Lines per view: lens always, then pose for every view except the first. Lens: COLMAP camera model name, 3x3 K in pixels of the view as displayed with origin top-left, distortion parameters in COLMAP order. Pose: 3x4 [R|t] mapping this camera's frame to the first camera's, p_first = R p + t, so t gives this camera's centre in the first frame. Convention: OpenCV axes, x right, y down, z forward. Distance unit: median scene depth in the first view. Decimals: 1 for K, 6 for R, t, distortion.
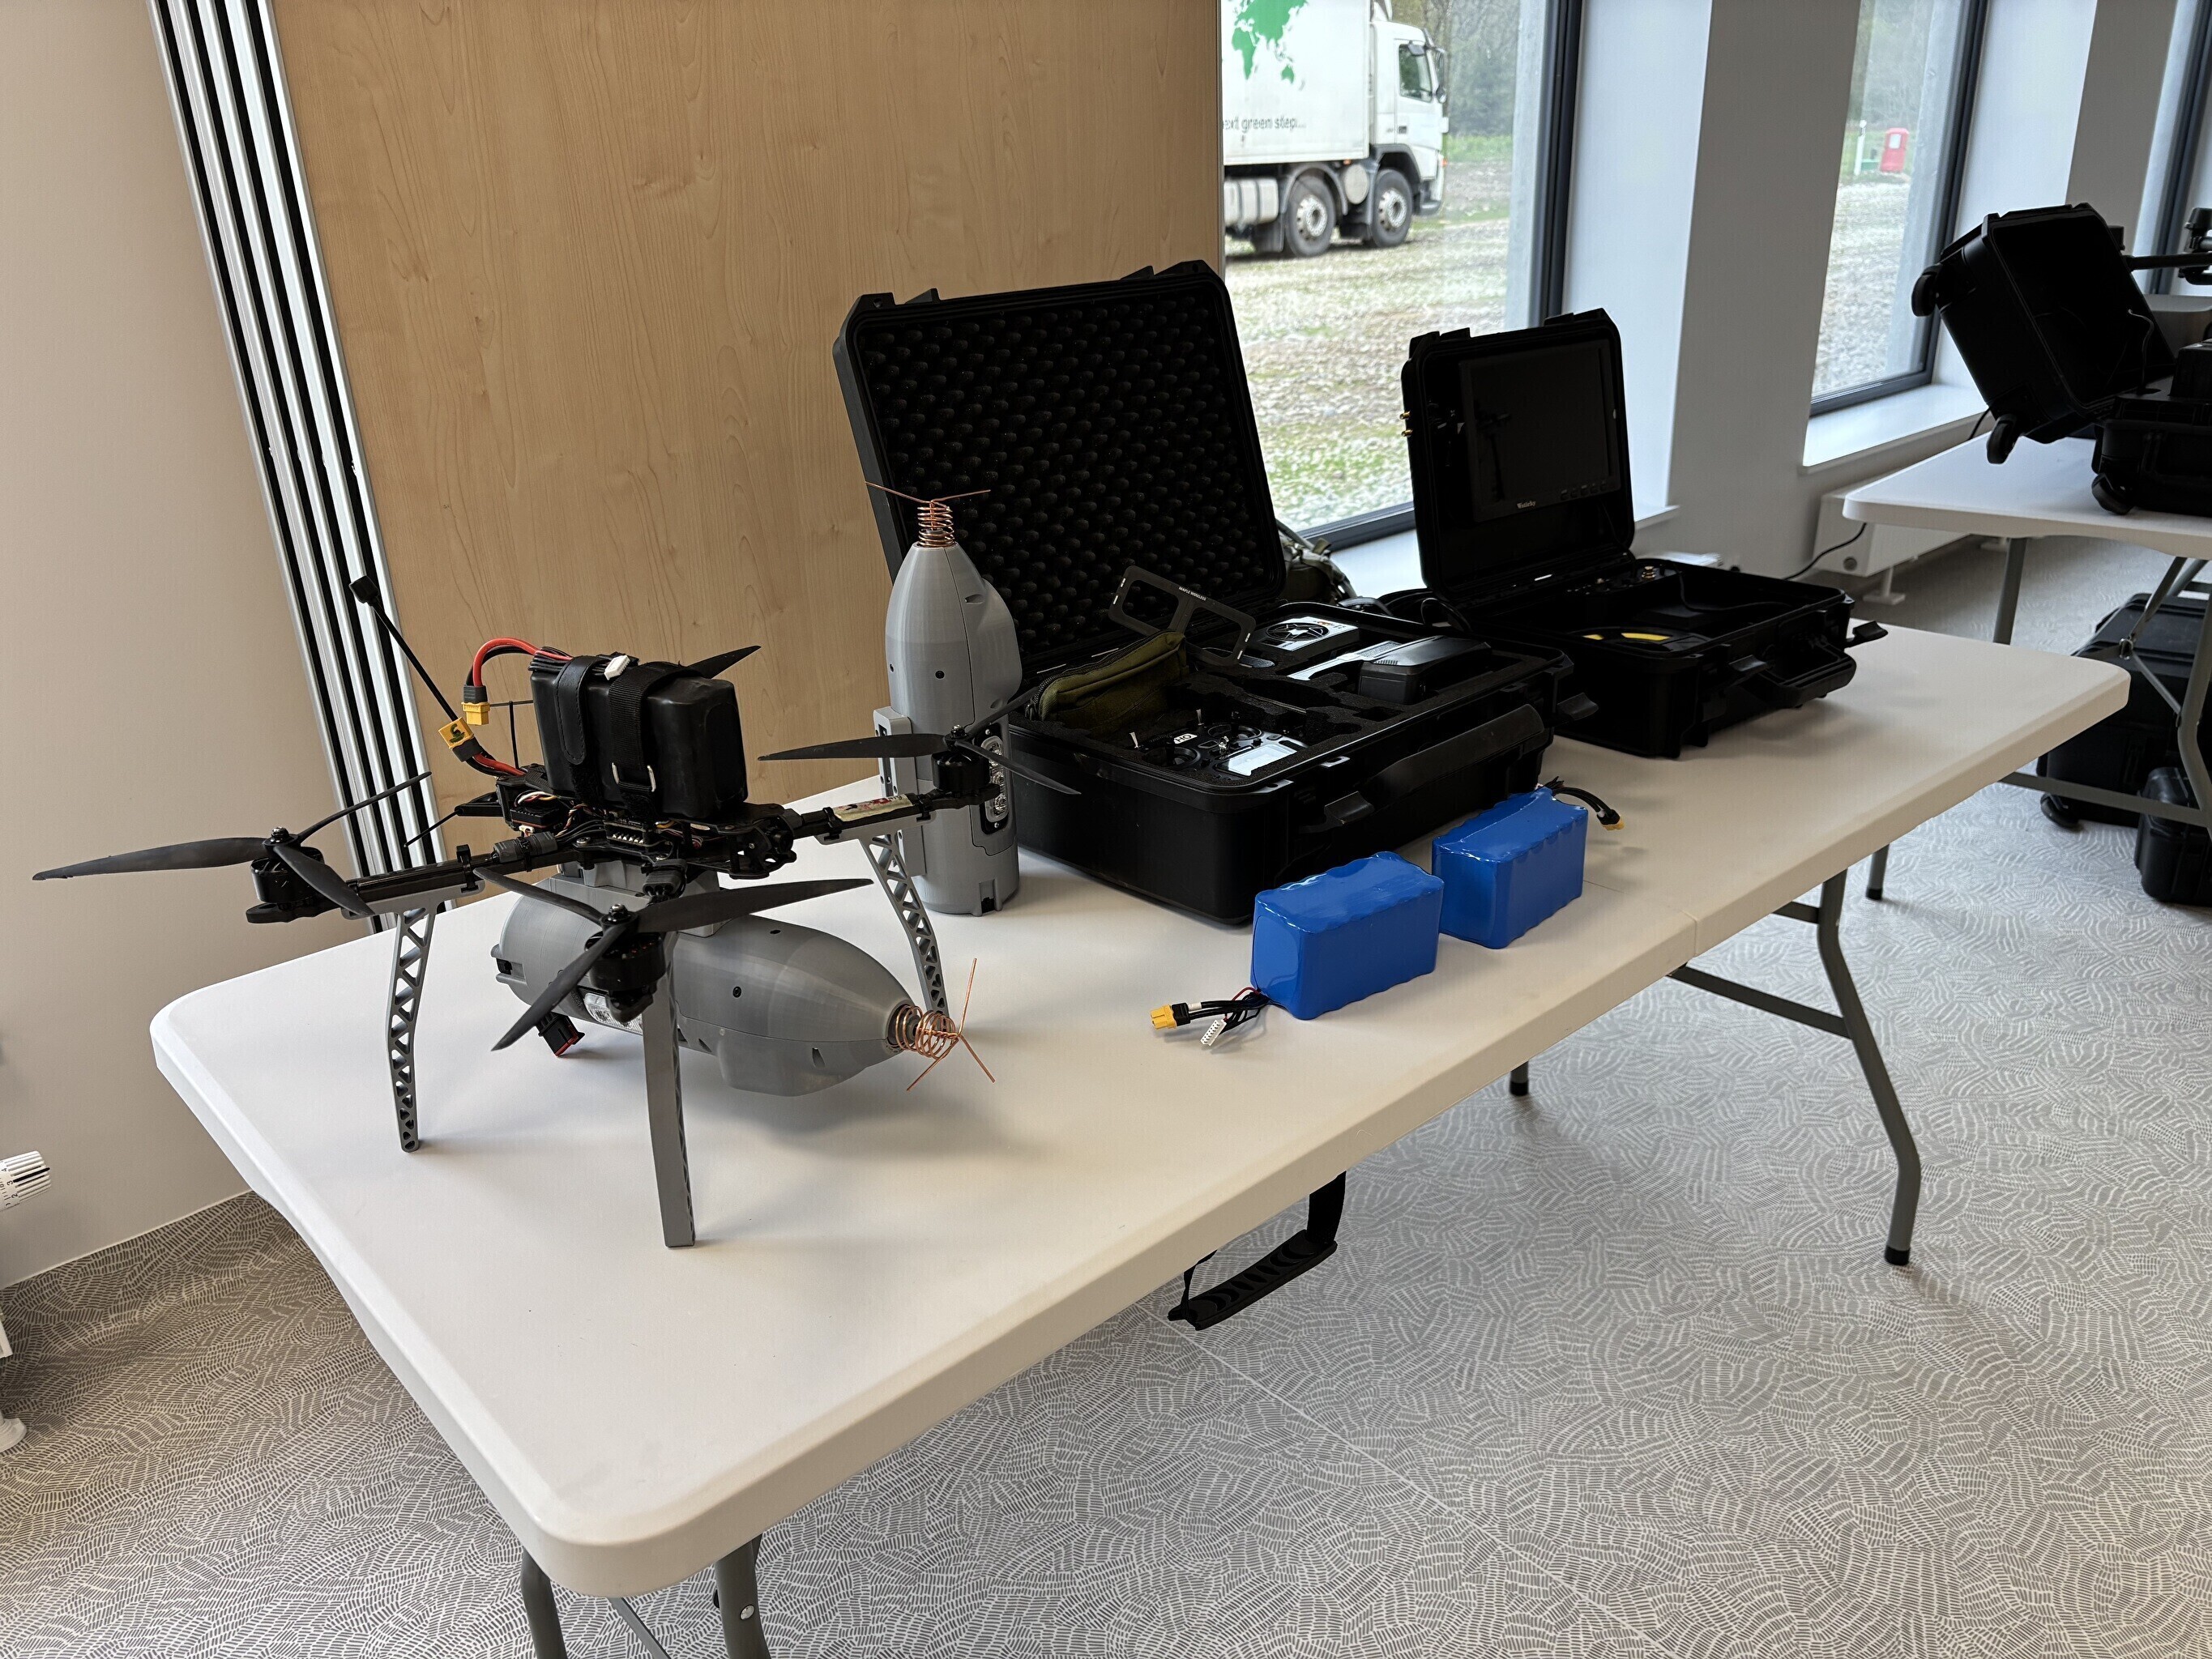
lens RADIAL K [[1698.2, 0, 1106.0], [0, 1698.2, 829.5], [0, 0, 1]] dist [0.039806, -0.003563]
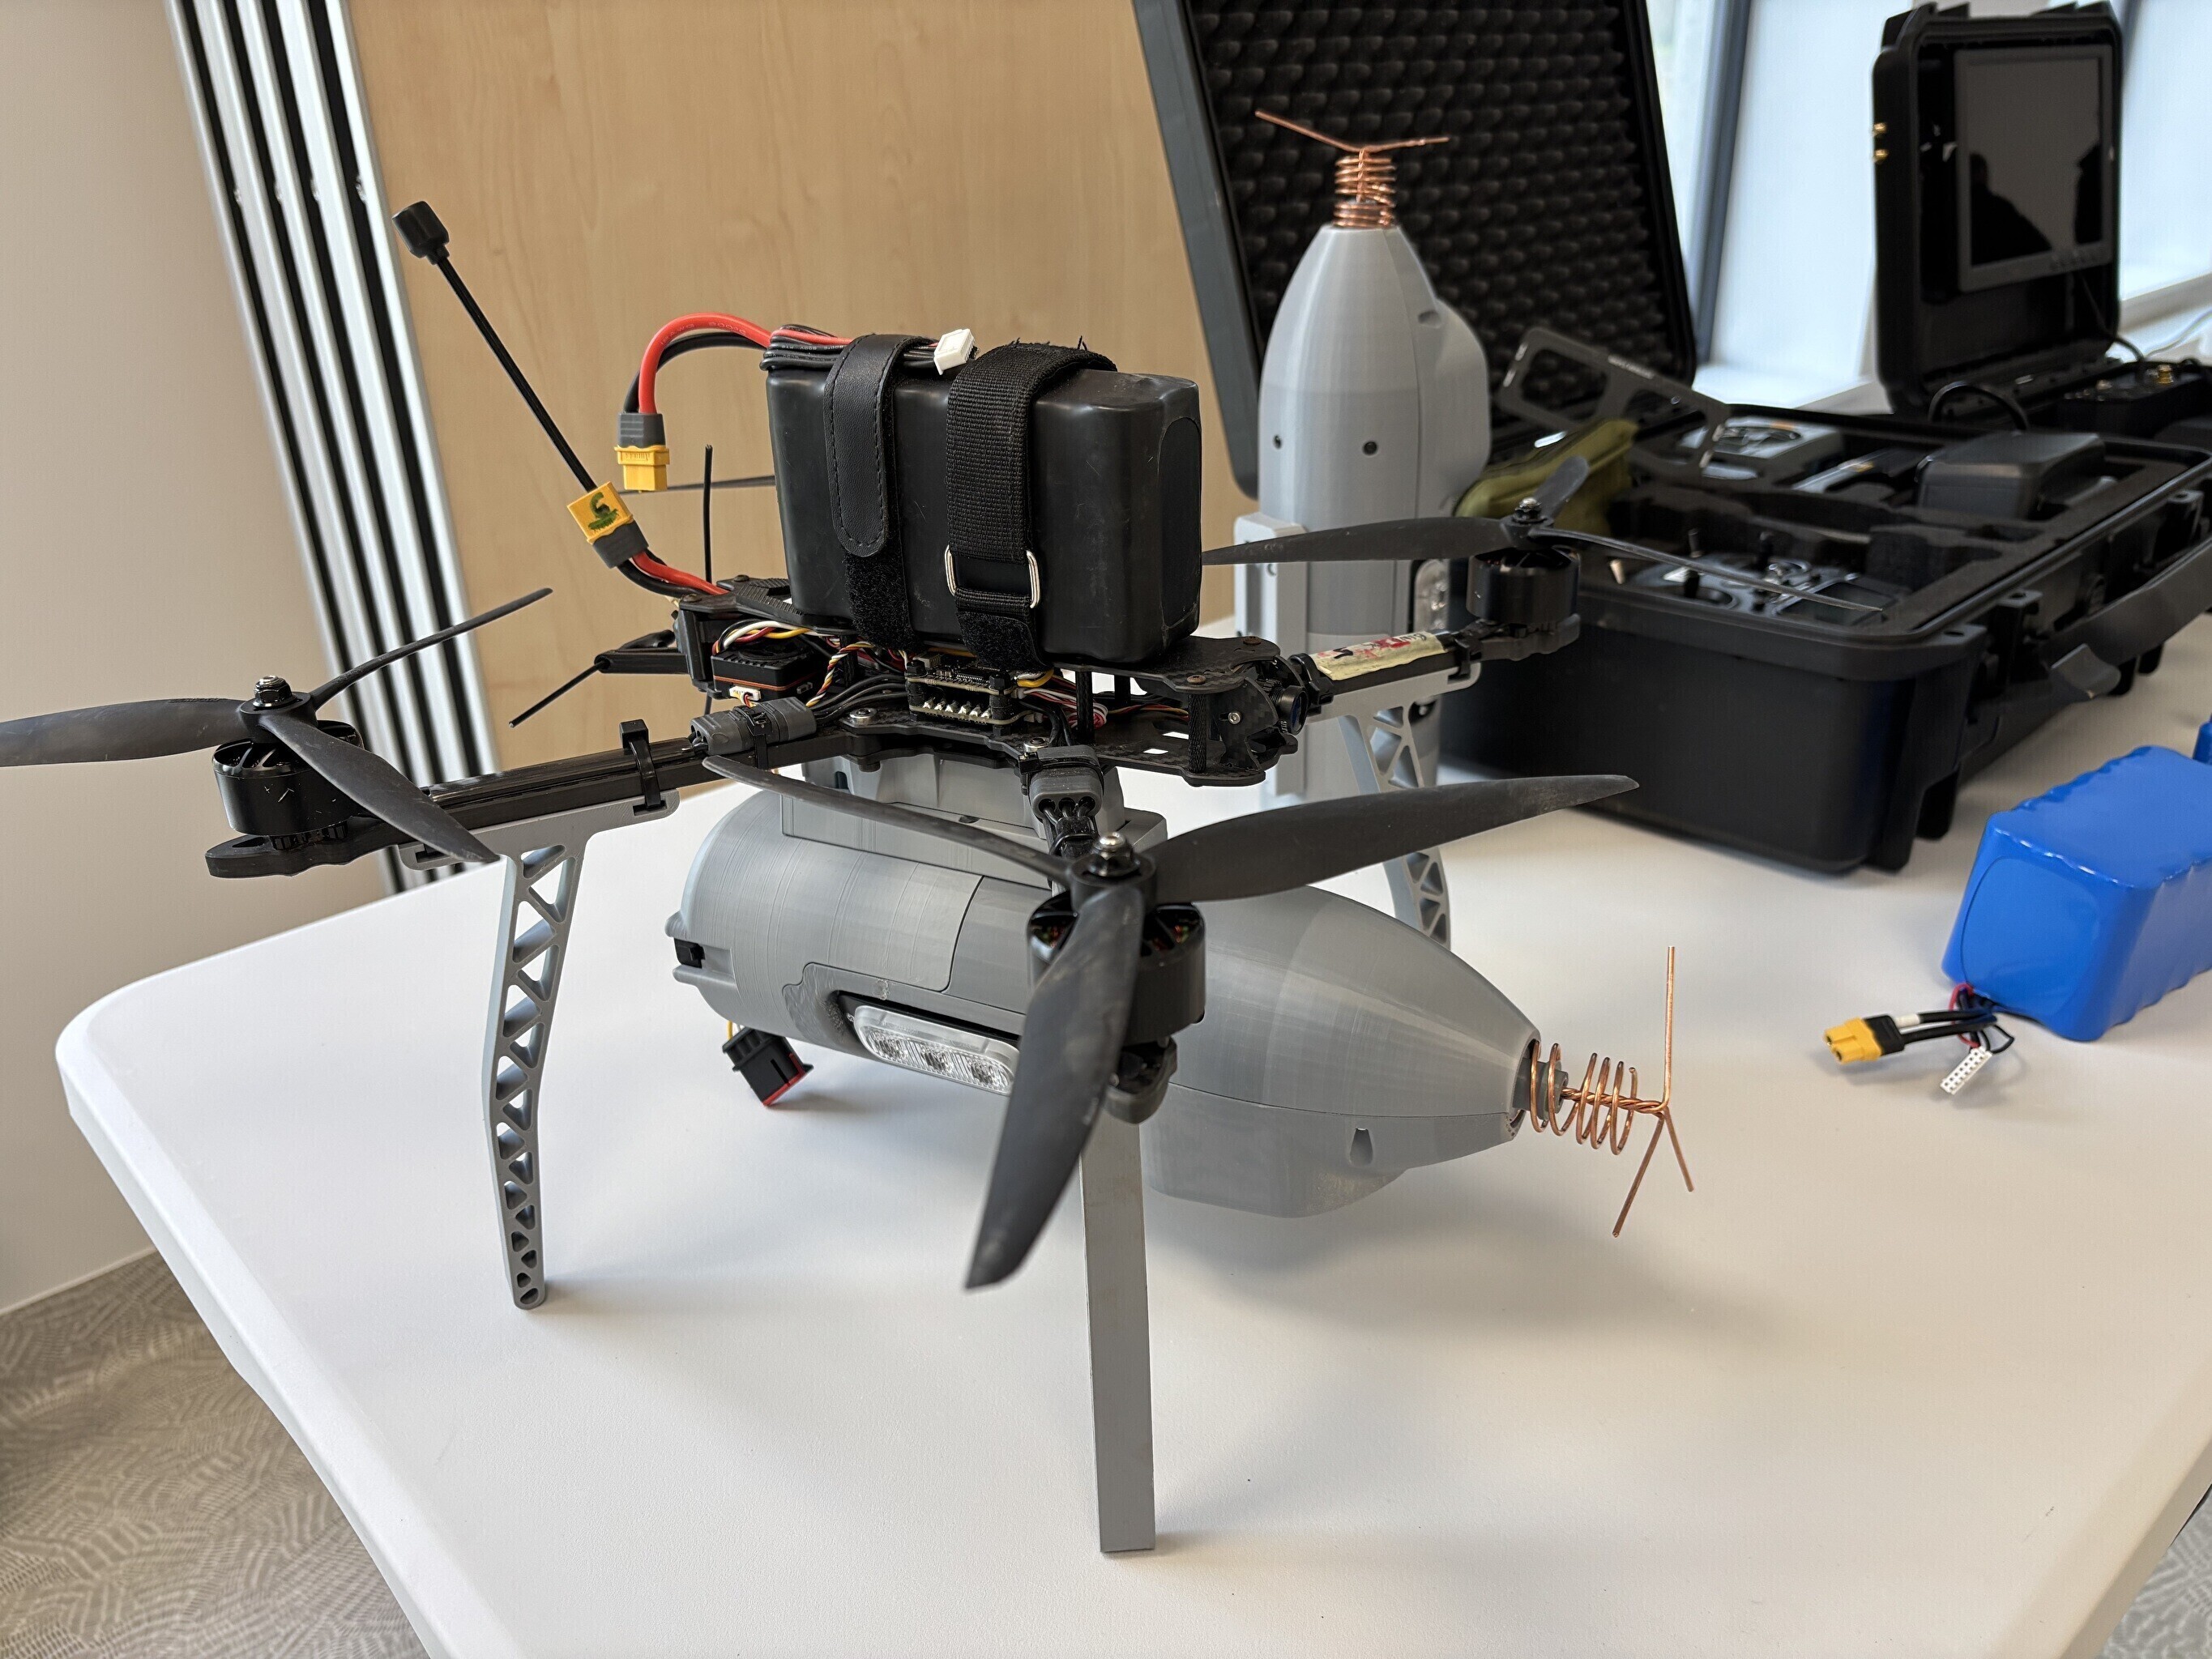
lens RADIAL K [[1720.6, 0, 1106.0], [0, 1720.6, 829.5], [0, 0, 1]] dist [0.044230, -0.035173]
pose [[0.999987, -0.002121, 0.004741, -0.225260], [0.001942, 0.999303, 0.037275, 0.021027], [-0.004817, -0.037265, 0.999294, 0.459337]]
